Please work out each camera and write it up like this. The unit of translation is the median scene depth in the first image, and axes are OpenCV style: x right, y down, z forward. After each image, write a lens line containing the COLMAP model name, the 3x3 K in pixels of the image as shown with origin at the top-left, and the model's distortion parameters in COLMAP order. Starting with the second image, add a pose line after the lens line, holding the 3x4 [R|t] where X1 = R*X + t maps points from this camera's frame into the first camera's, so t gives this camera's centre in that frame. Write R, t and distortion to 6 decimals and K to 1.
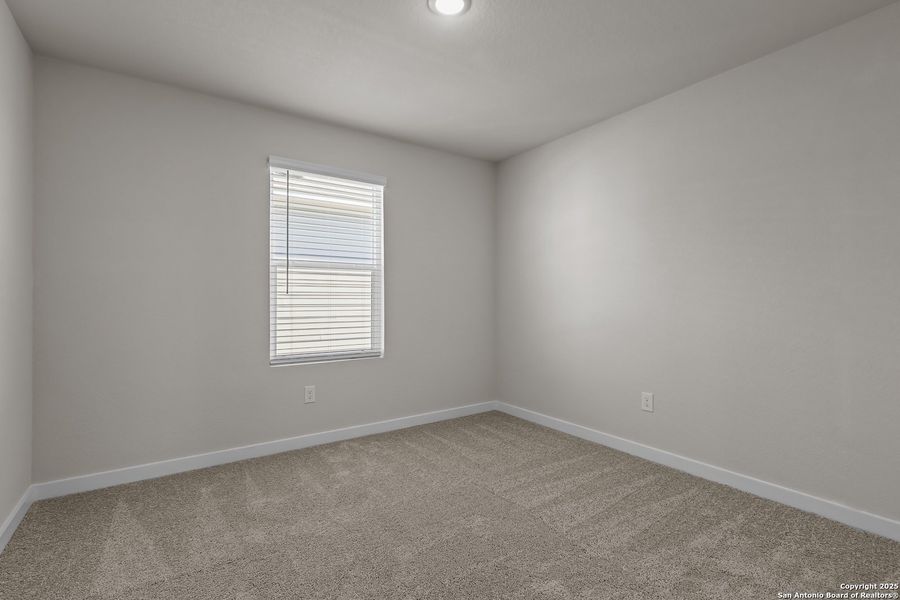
lens RADIAL K [[417.5, 0, 447.2], [0, 417.5, 297.3], [0, 0, 1]] dist [-0.003088, 0.000751]
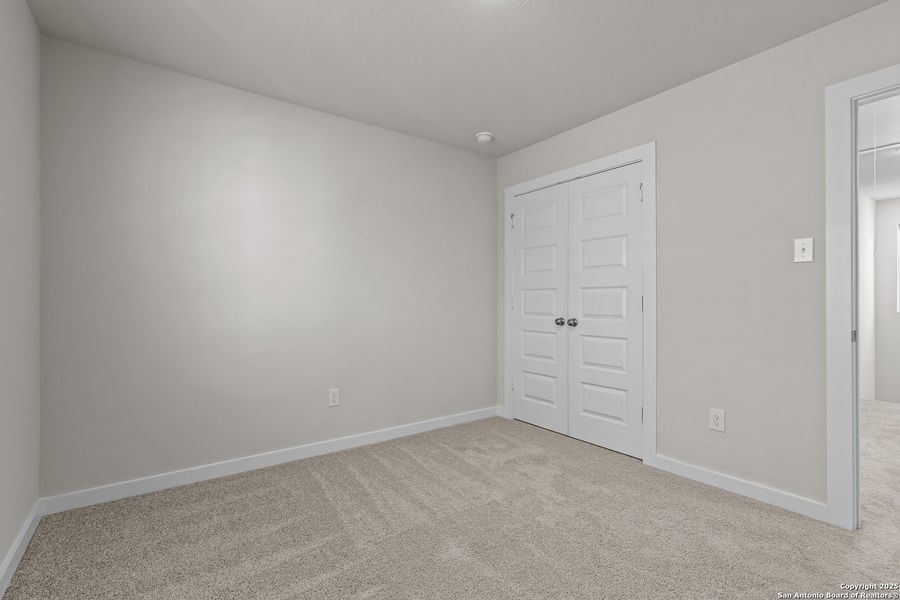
lens RADIAL K [[417.5, 0, 453.0], [0, 417.5, 299.4], [0, 0, 1]] dist [-0.003088, 0.000751]
pose [[-0.026352, -0.007734, 0.999623, -0.717692], [-0.009022, 0.999931, 0.007499, -0.008967], [-0.999612, -0.008821, -0.026420, 0.902387]]
